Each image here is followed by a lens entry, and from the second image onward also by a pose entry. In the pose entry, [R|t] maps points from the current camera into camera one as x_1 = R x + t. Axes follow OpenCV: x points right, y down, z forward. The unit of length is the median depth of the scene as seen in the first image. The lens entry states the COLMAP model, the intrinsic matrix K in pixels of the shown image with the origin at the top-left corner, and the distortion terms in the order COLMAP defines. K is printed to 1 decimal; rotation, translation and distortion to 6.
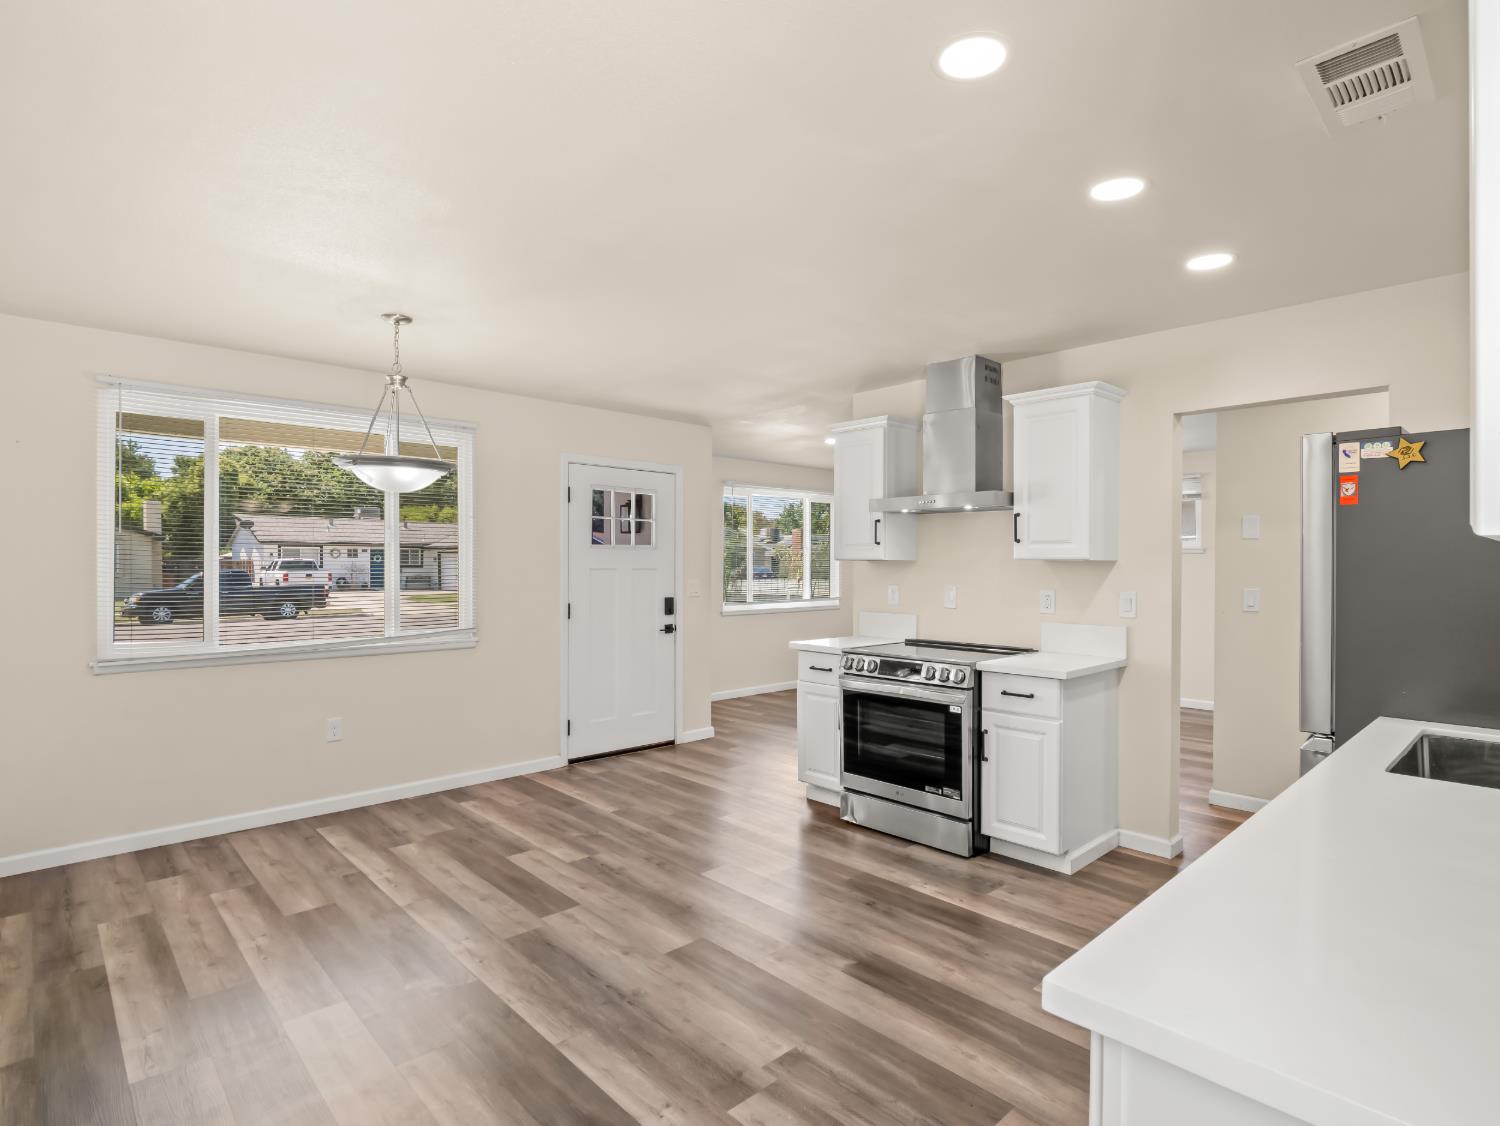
lens RADIAL K [[785.1, 0, 719.6], [0, 785.1, 565.5], [0, 0, 1]] dist [0.001082, -0.000508]
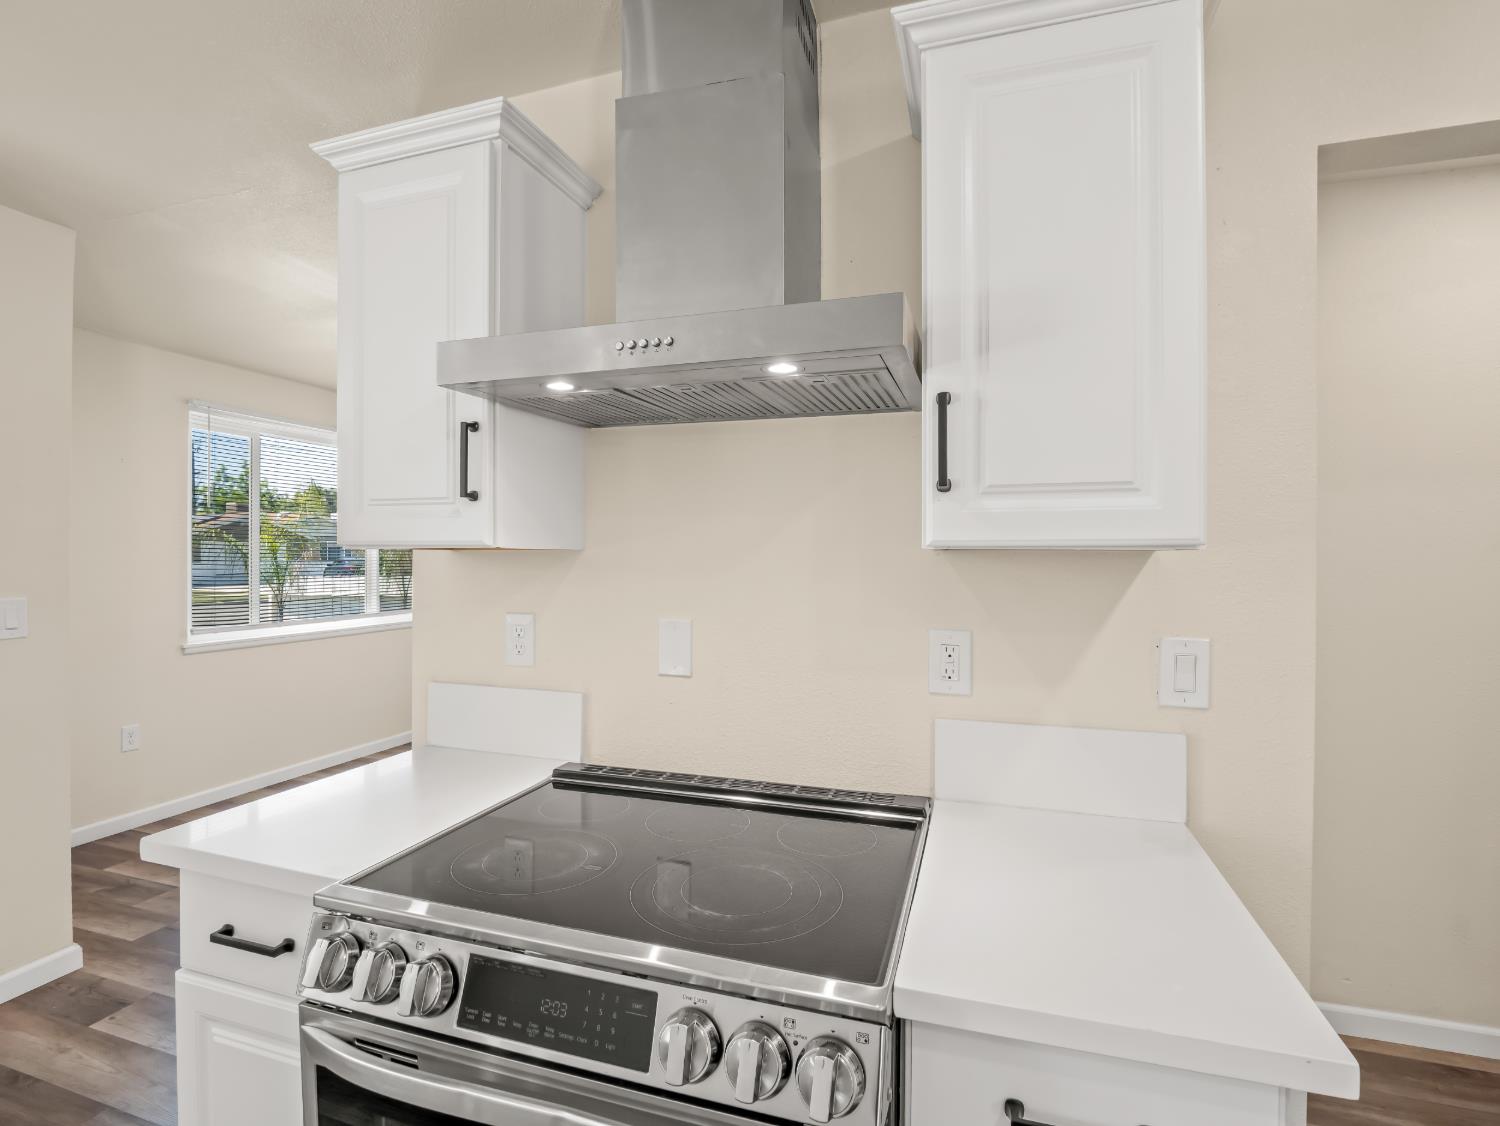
lens RADIAL K [[724.9, 0, 745.5], [0, 724.9, 557.4], [0, 0, 1]] dist [-0.007764, -0.006708]
pose [[0.862887, -0.000080, 0.505398, 0.175550], [0.000116, 1.000000, -0.000039, -0.003025], [-0.505398, 0.000092, 0.862887, 0.811377]]
